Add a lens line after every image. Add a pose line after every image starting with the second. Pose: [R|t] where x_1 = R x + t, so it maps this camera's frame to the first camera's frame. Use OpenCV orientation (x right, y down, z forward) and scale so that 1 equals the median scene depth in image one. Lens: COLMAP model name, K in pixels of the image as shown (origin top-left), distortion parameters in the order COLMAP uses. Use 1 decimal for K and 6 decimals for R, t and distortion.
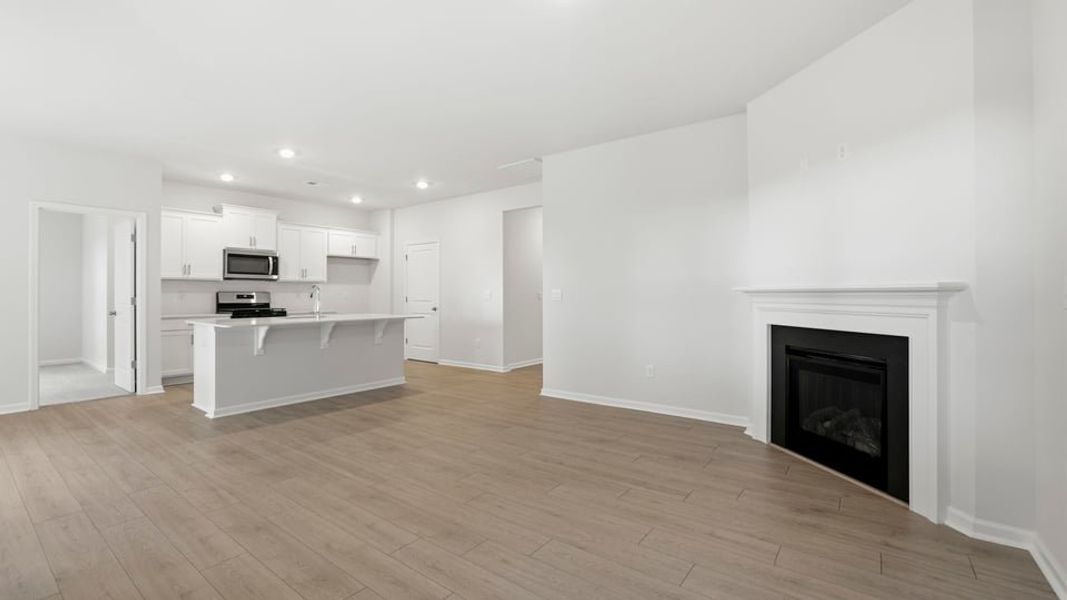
lens RADIAL K [[463.9, 0, 523.5], [0, 463.9, 291.7], [0, 0, 1]] dist [-0.030933, 0.007024]
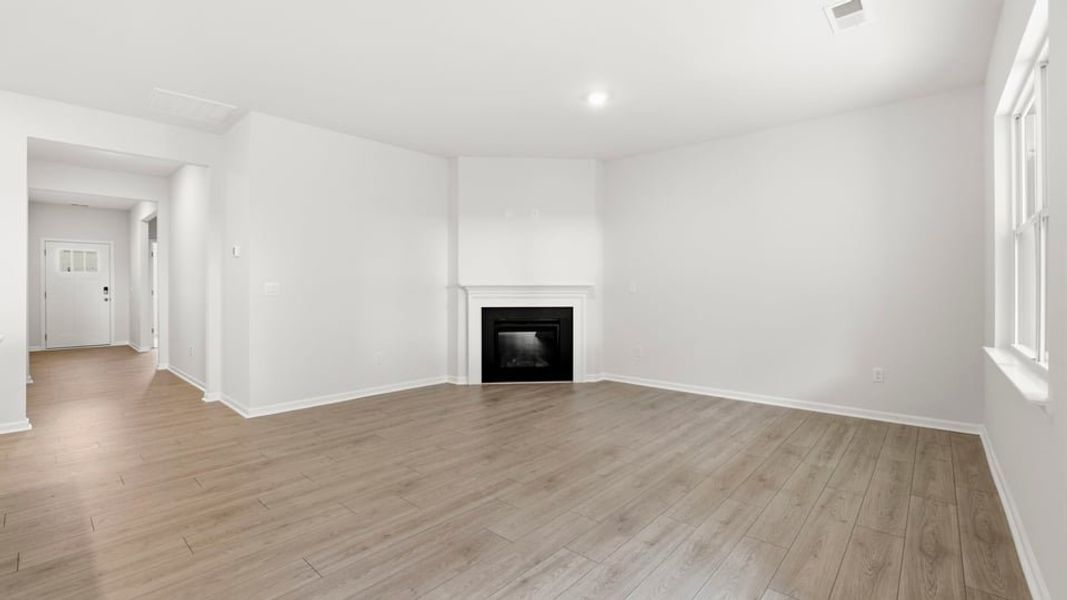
lens RADIAL K [[463.9, 0, 525.5], [0, 463.9, 293.5], [0, 0, 1]] dist [-0.030933, 0.007024]
pose [[0.076887, -0.008773, 0.997001, -0.640307], [-0.005515, 0.999942, 0.009224, 0.005347], [-0.997025, -0.006207, 0.076834, 0.454604]]
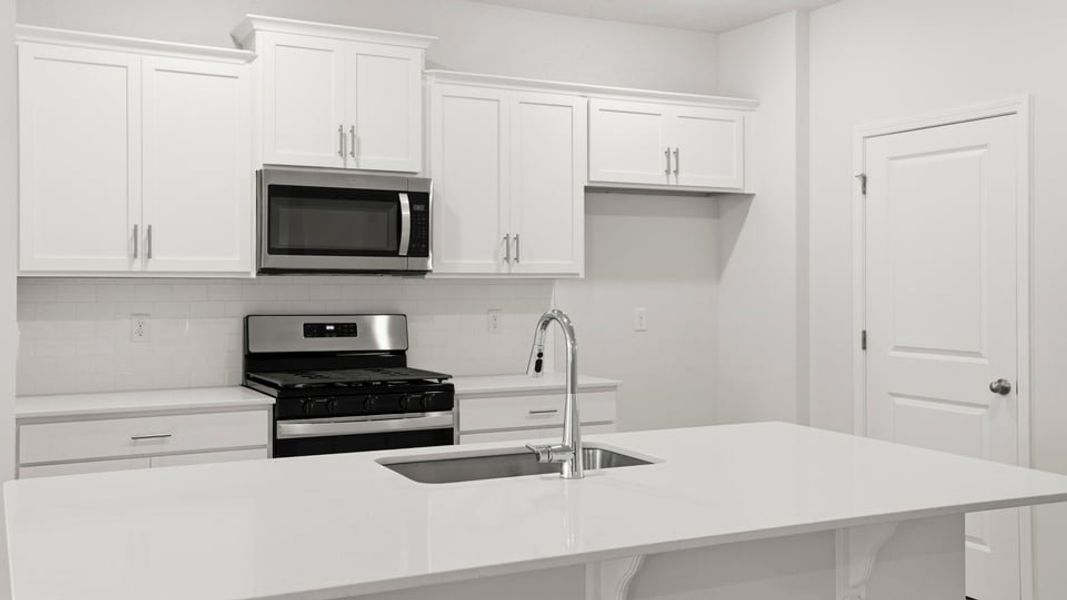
lens RADIAL K [[1015.5, 0, 532.1], [0, 1015.5, 268.2], [0, 0, 1]] dist [0.052760, 0.000000]
pose [[0.903949, -0.003817, -0.427622, -0.248564], [0.001171, 0.999979, -0.006450, -0.029967], [0.427638, 0.005329, 0.903935, 0.556189]]
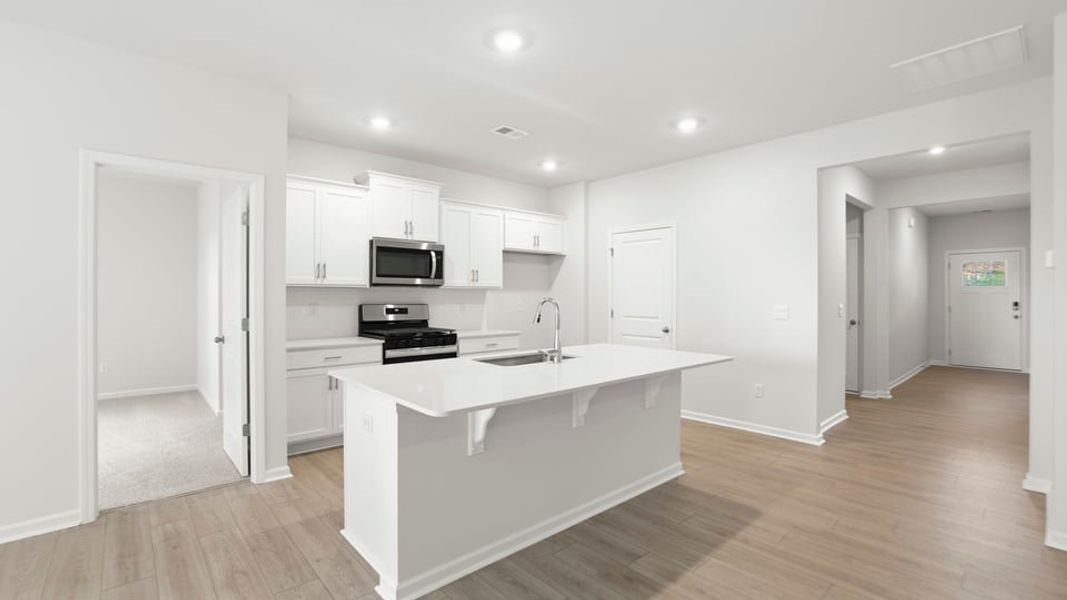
lens RADIAL K [[463.9, 0, 522.9], [0, 463.9, 296.0], [0, 0, 1]] dist [-0.030933, 0.007024]
pose [[0.981494, 0.004900, -0.191432, -0.357497], [-0.002677, 0.999926, 0.011869, -0.023921], [0.191476, -0.011137, 0.981434, 0.446026]]
